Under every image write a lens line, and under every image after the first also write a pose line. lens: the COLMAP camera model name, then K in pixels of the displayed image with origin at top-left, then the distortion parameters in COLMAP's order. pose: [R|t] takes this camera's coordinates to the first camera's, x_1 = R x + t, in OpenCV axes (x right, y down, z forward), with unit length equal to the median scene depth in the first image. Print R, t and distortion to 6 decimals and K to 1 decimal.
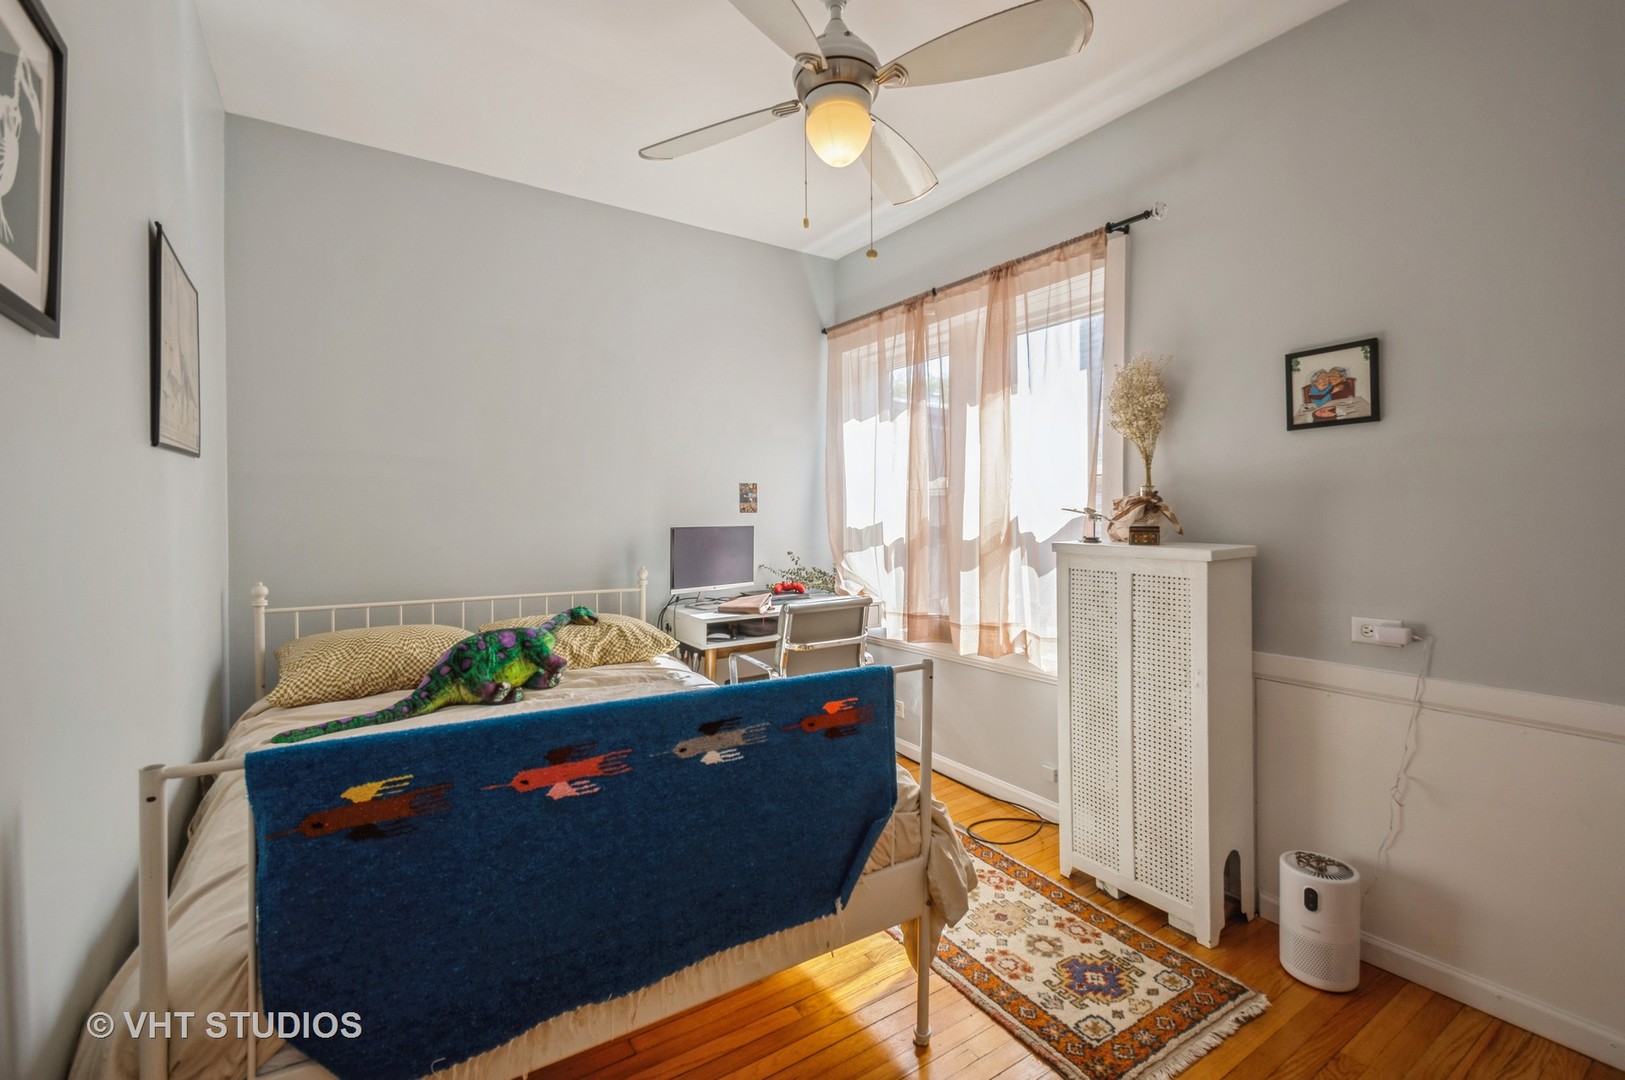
lens RADIAL K [[733.2, 0, 821.7], [0, 733.2, 529.3], [0, 0, 1]] dist [0.016329, -0.008078]
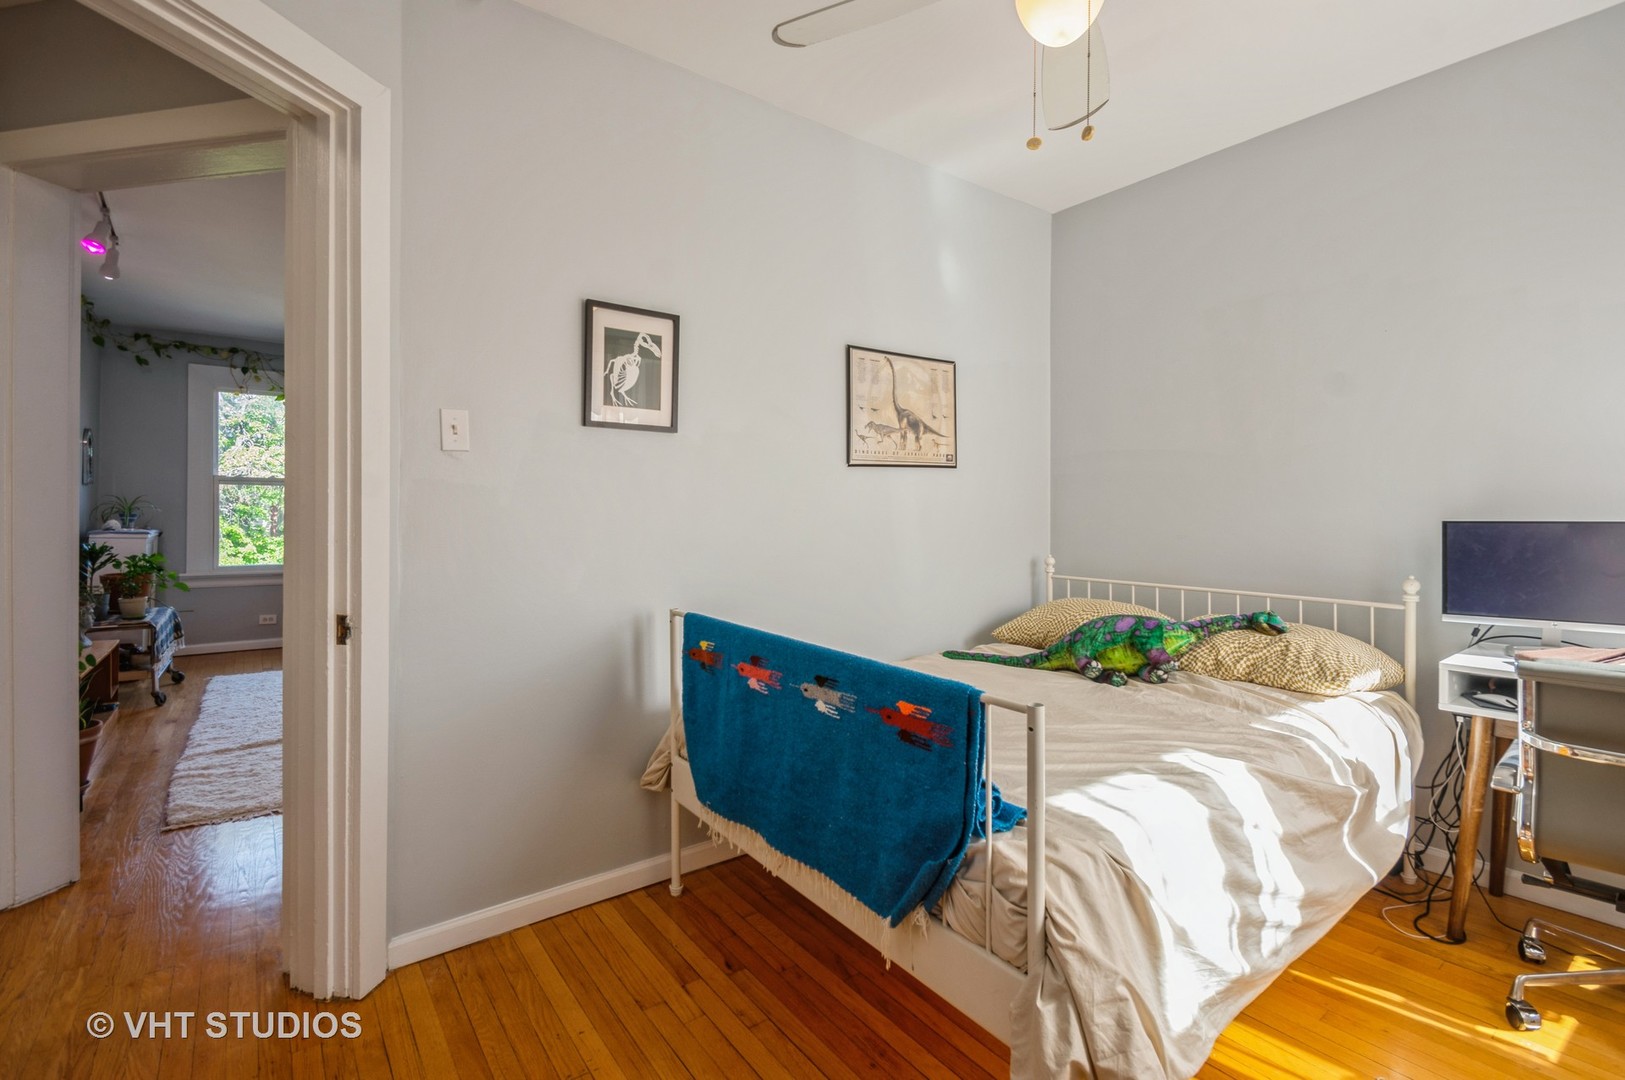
lens RADIAL K [[733.2, 0, 818.0], [0, 733.2, 521.1], [0, 0, 1]] dist [0.016329, -0.008078]
pose [[0.052810, 0.018901, -0.998426, 0.909242], [-0.018777, 0.999663, 0.017931, -0.008730], [0.998428, 0.017800, 0.053147, 0.816858]]
